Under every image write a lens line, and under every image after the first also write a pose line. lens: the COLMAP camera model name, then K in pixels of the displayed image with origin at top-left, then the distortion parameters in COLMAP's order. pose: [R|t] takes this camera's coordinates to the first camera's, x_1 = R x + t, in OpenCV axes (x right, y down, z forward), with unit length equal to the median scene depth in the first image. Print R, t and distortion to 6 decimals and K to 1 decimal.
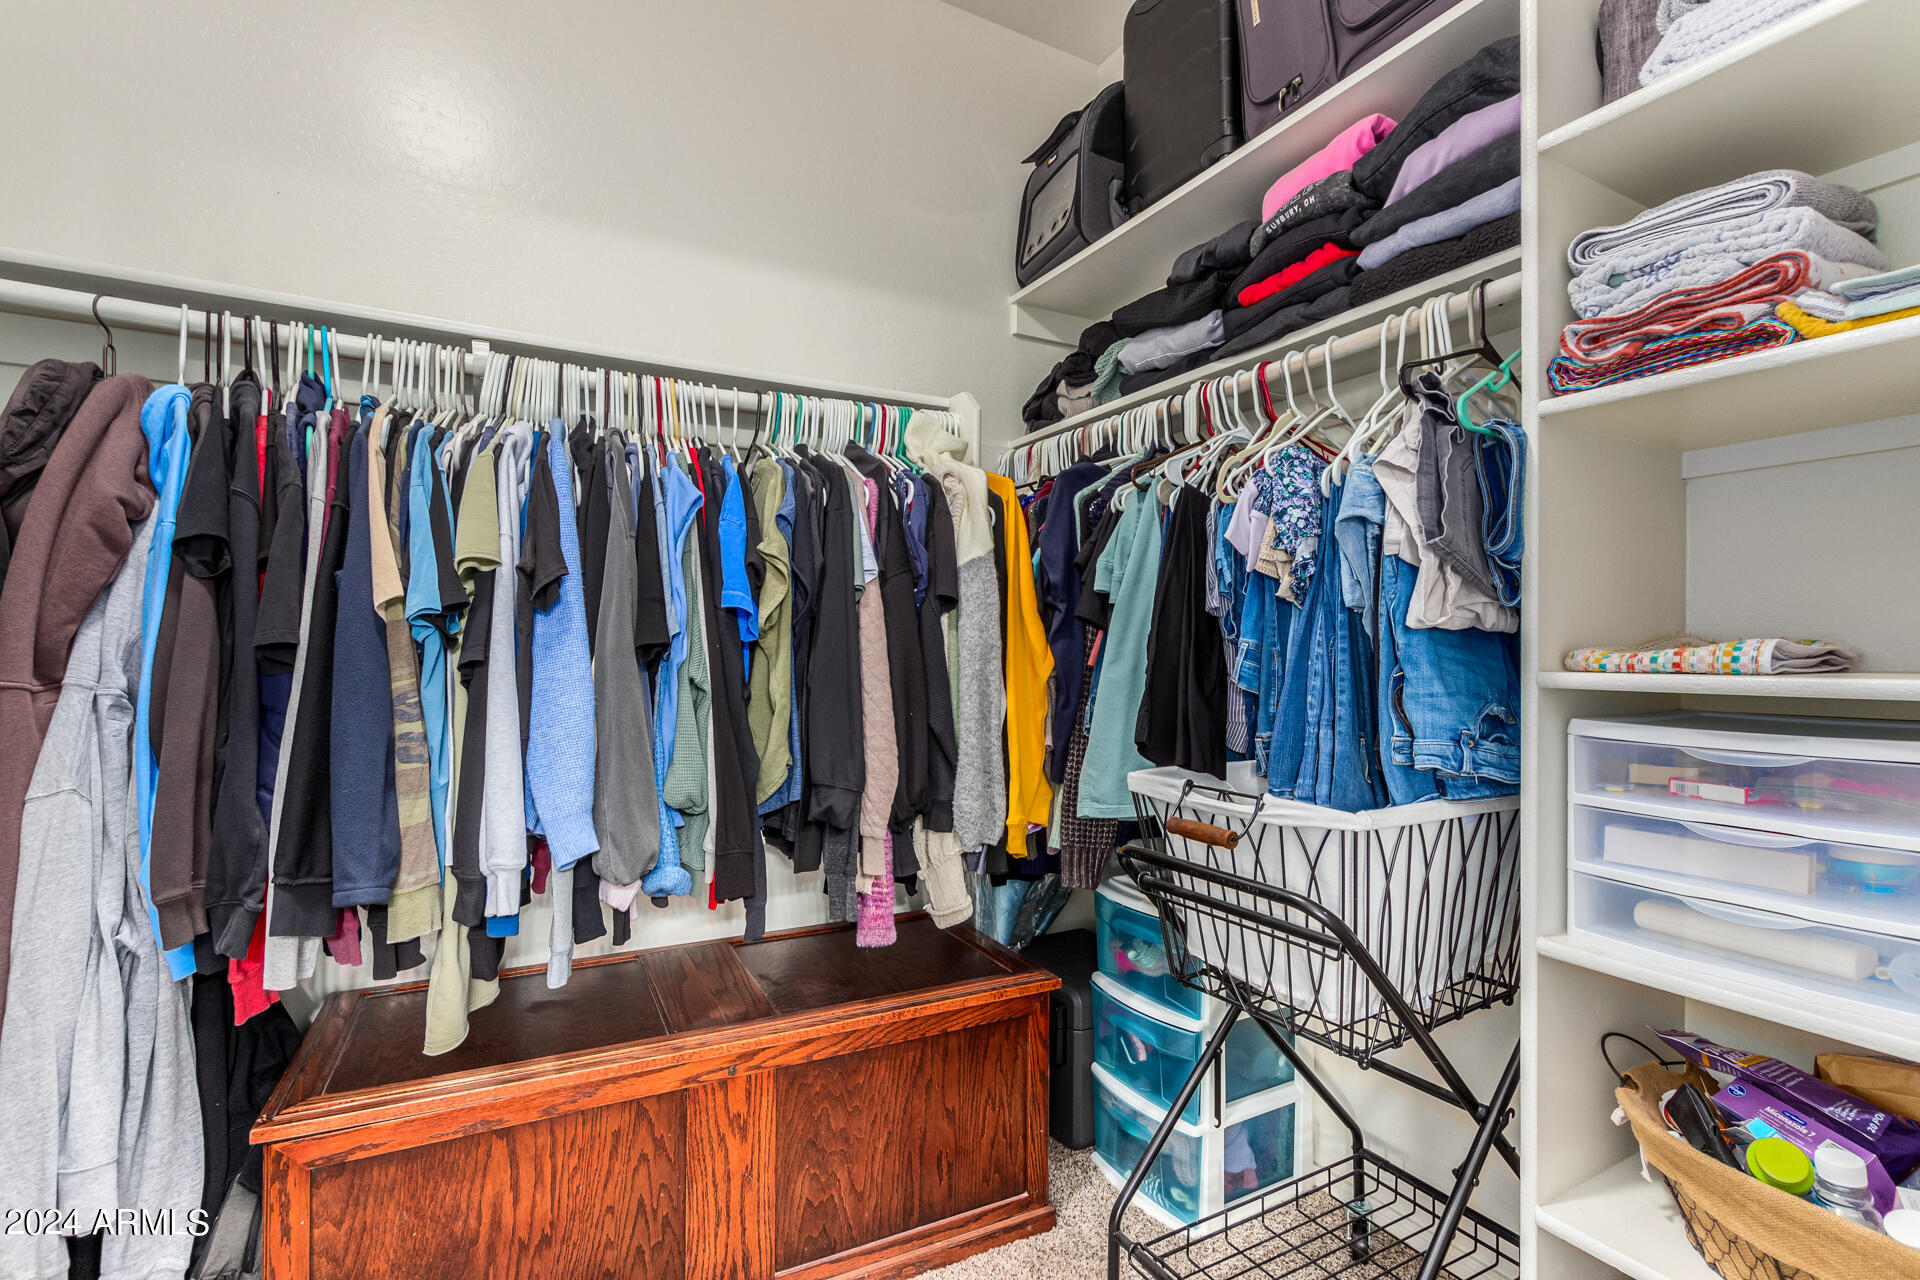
lens RADIAL K [[884.4, 0, 960.0], [0, 884.4, 640.0], [0, 0, 1]] dist [0.005828, -0.003560]
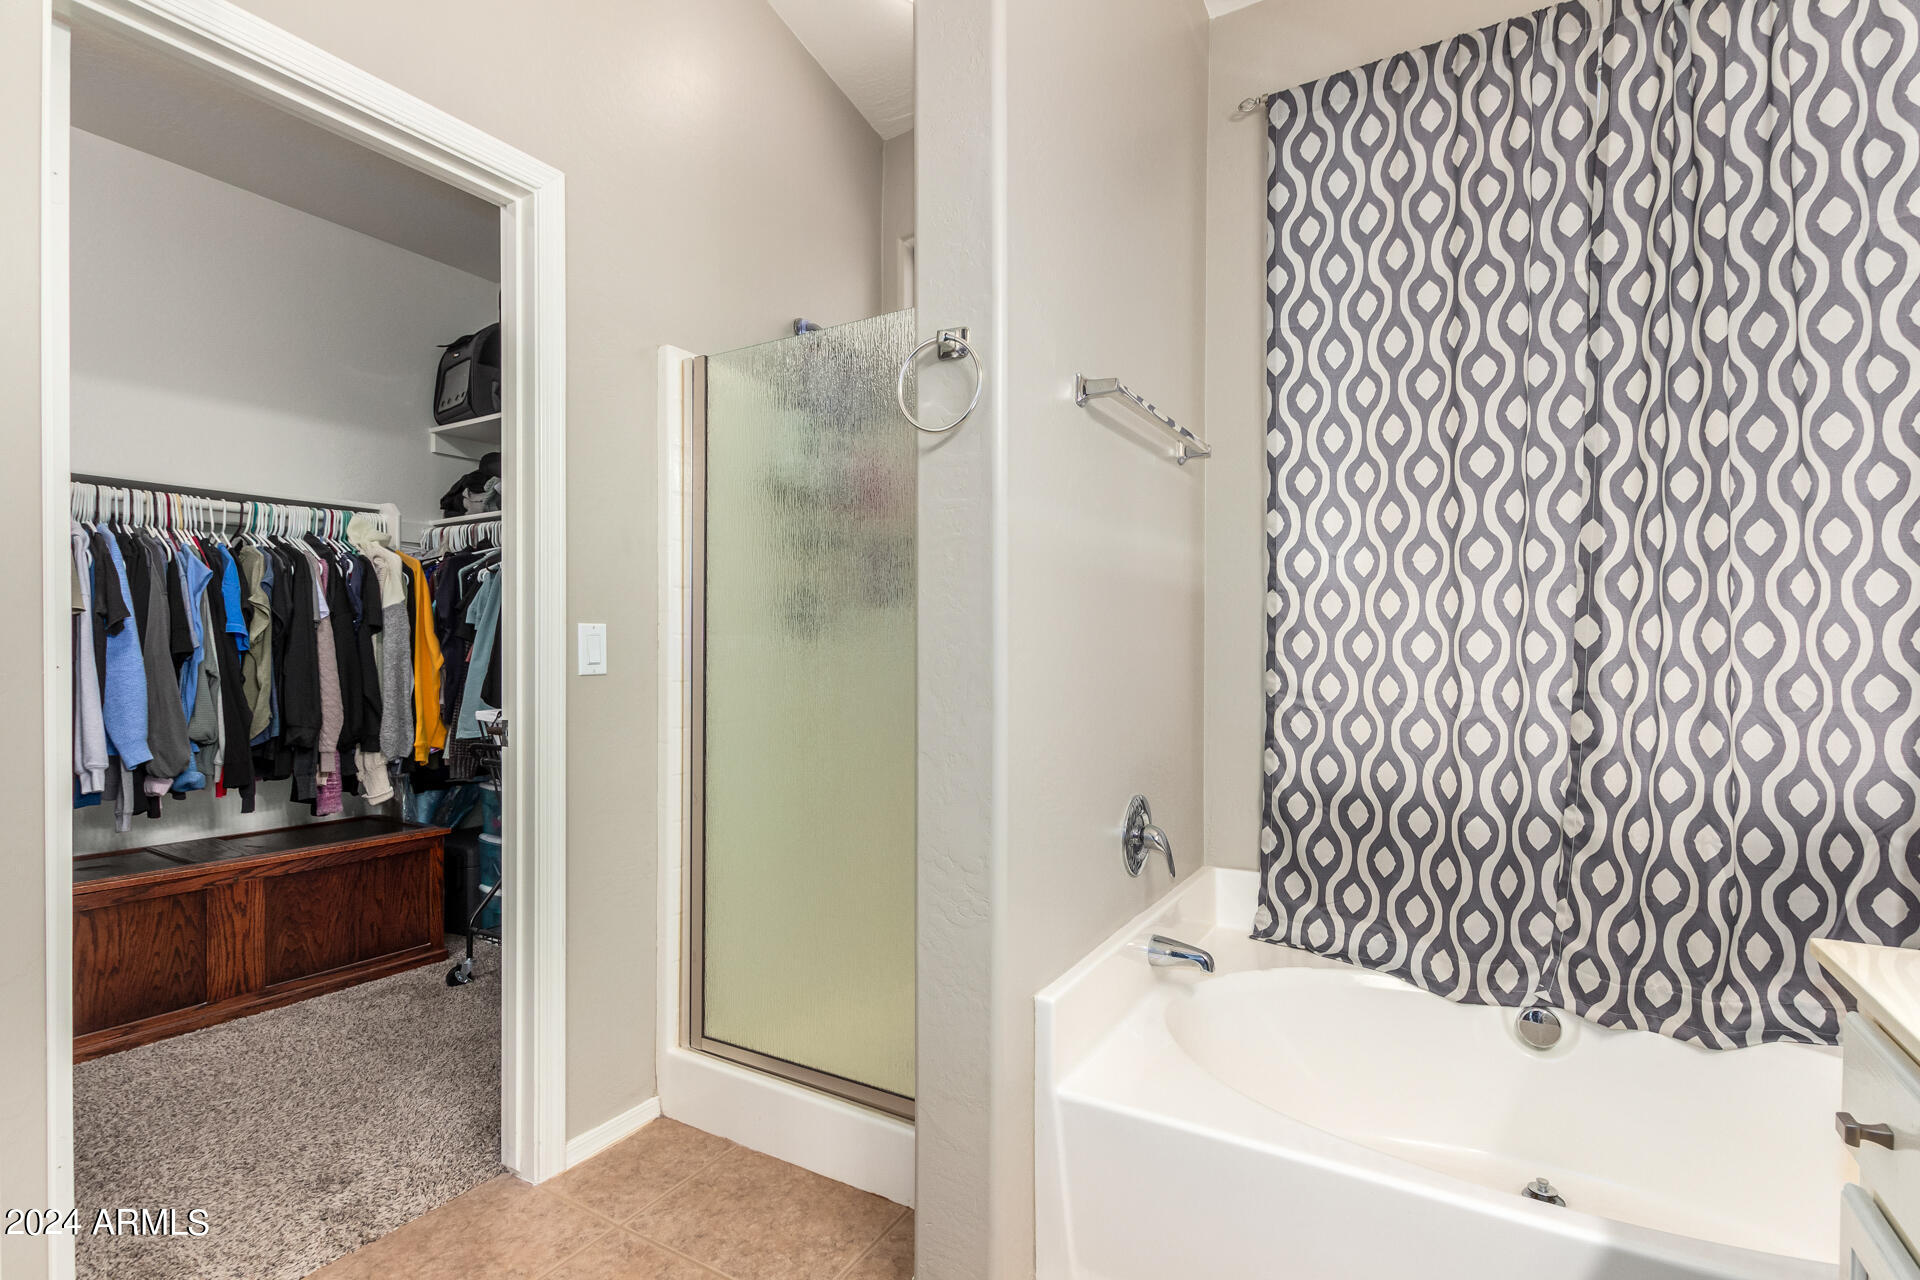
lens RADIAL K [[885.0, 0, 965.3], [0, 885.0, 653.1], [0, 0, 1]] dist [0.012803, -0.006997]
pose [[0.862952, -0.006868, 0.505240, 0.115799], [-0.000396, 0.999898, 0.014268, -0.018428], [-0.505287, -0.012513, 0.862861, -1.282027]]
